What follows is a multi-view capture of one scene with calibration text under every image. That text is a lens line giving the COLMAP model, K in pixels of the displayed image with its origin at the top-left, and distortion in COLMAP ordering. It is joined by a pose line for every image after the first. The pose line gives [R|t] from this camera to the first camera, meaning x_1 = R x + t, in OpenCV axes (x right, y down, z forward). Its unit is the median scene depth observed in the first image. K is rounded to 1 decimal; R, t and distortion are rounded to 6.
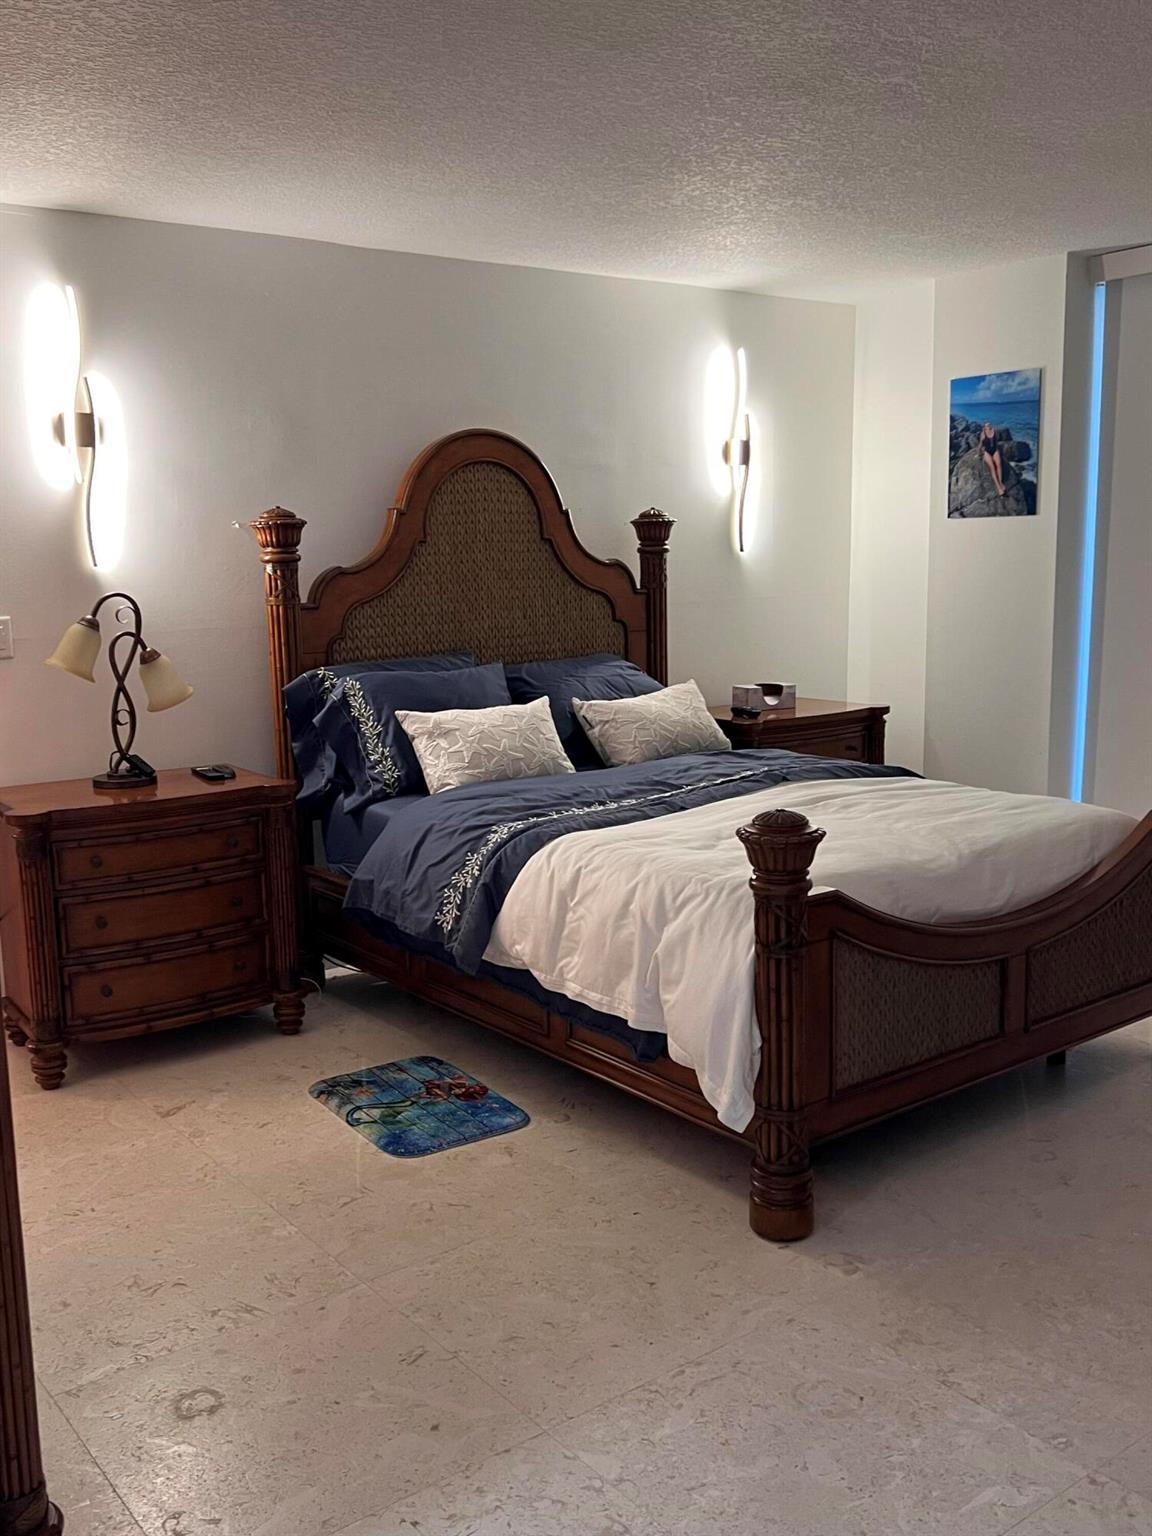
lens RADIAL K [[1409.0, 0, 568.9], [0, 1409.0, 778.2], [0, 0, 1]] dist [0.149109, 0.000000]
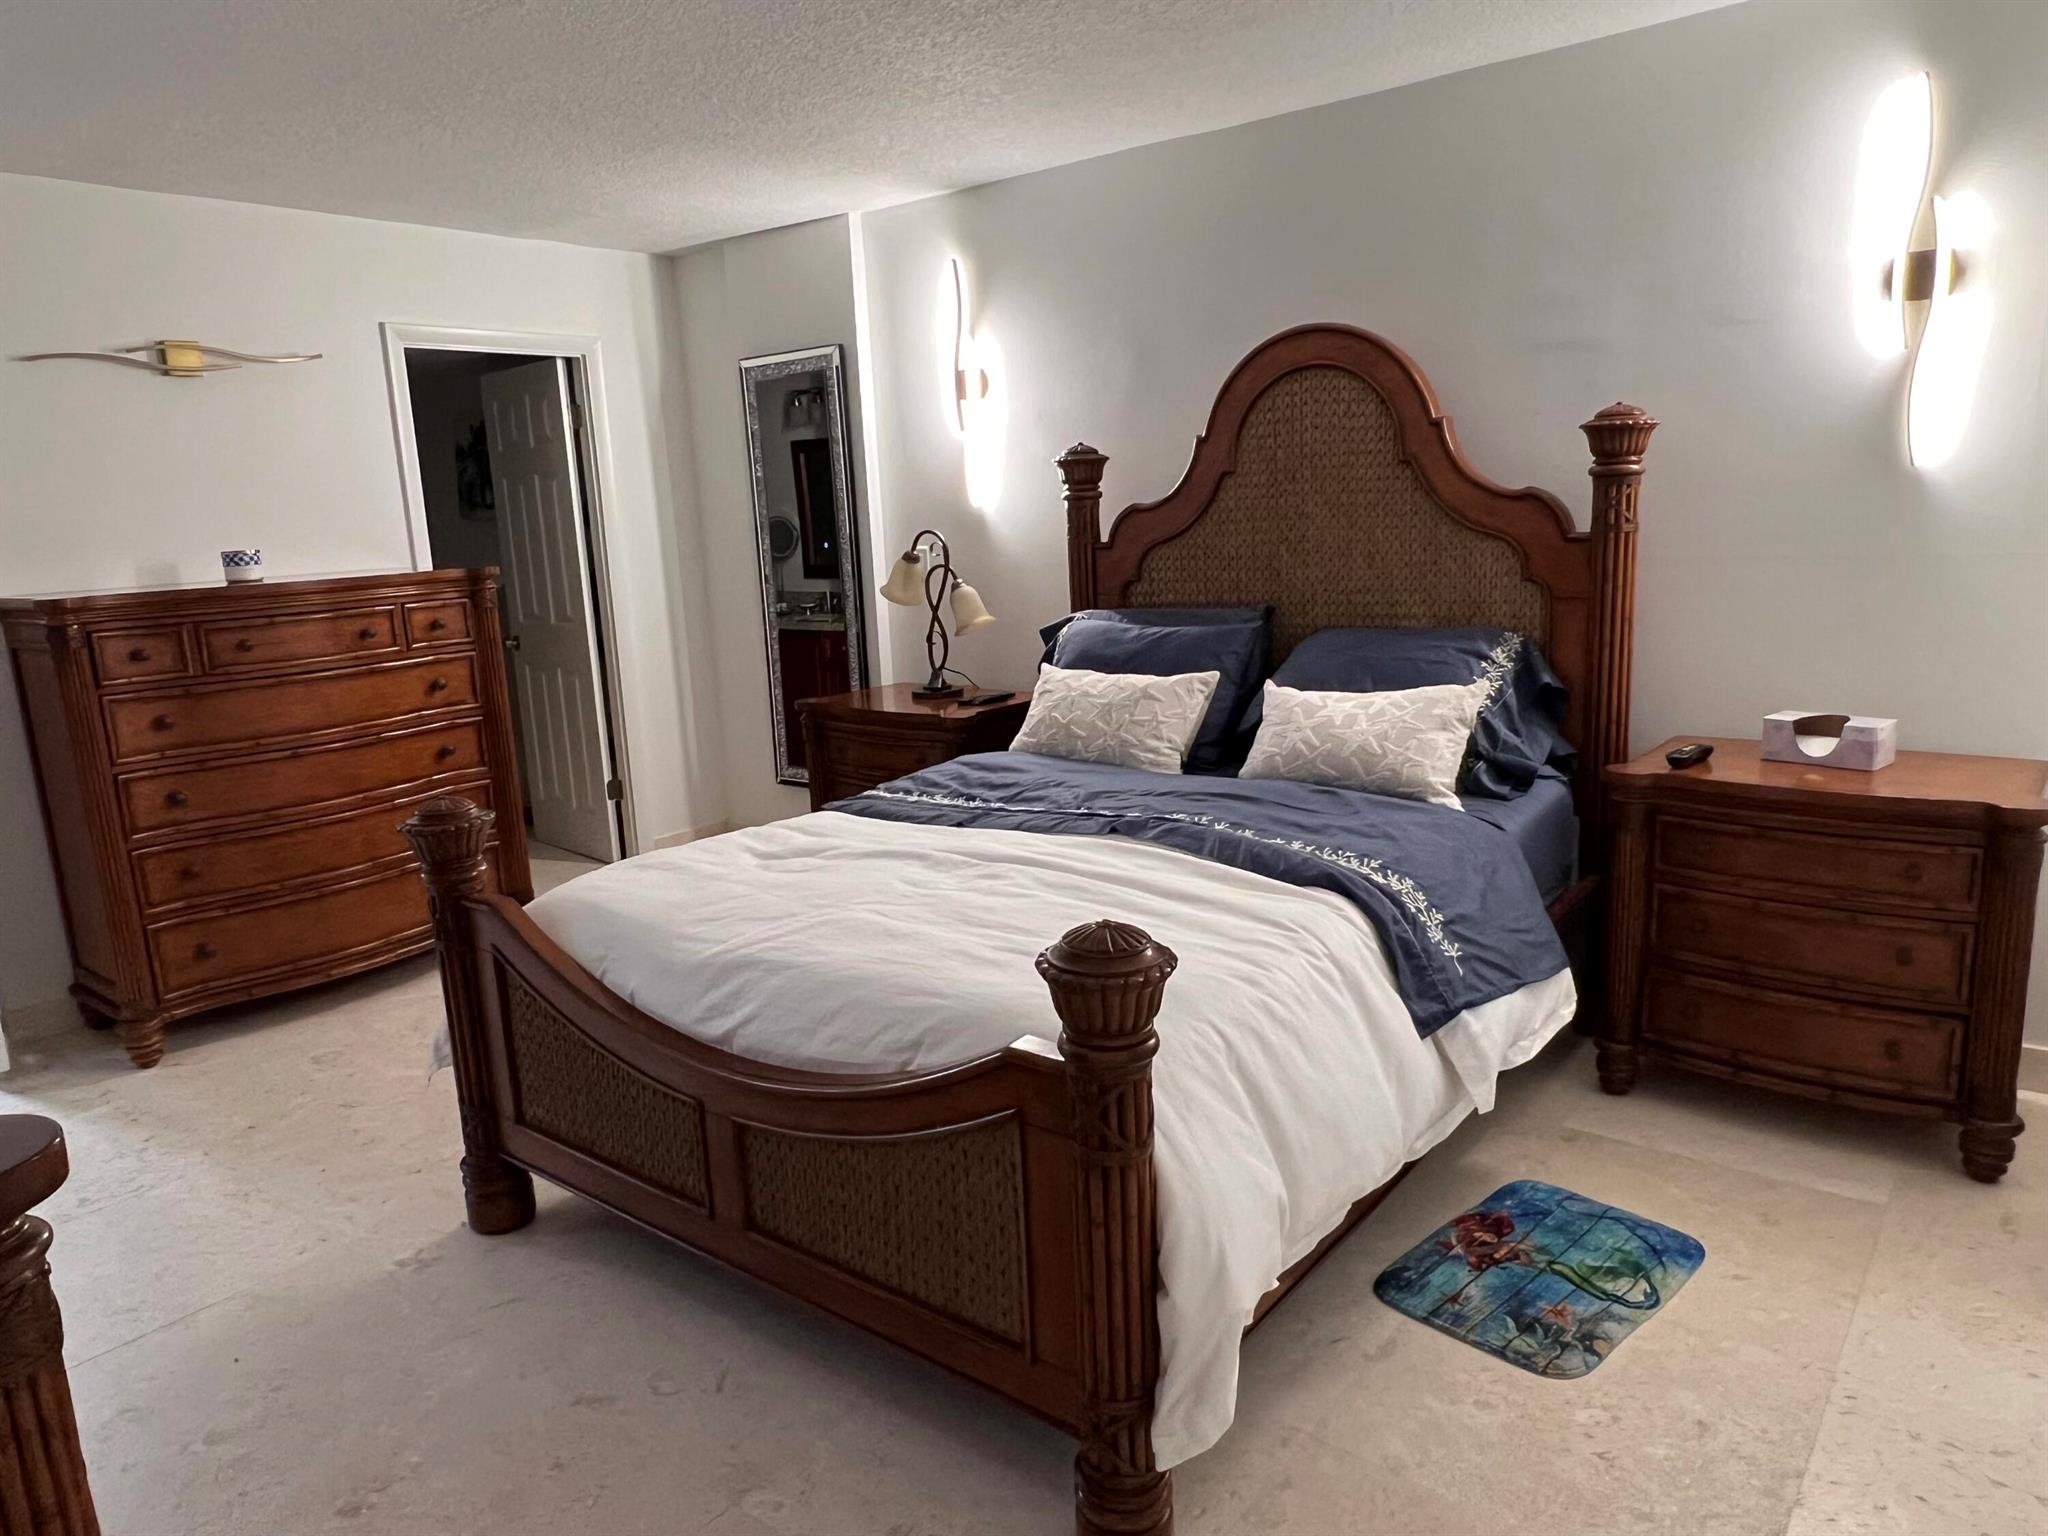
lens RADIAL K [[1324.2, 0, 1022.2], [0, 1324.2, 766.0], [0, 0, 1]] dist [-0.002065, -0.004774]
pose [[0.238379, 0.204314, -0.949437, 0.667695], [-0.114506, 0.976714, 0.181434, -0.127633], [0.964398, 0.065467, 0.256223, 0.704952]]
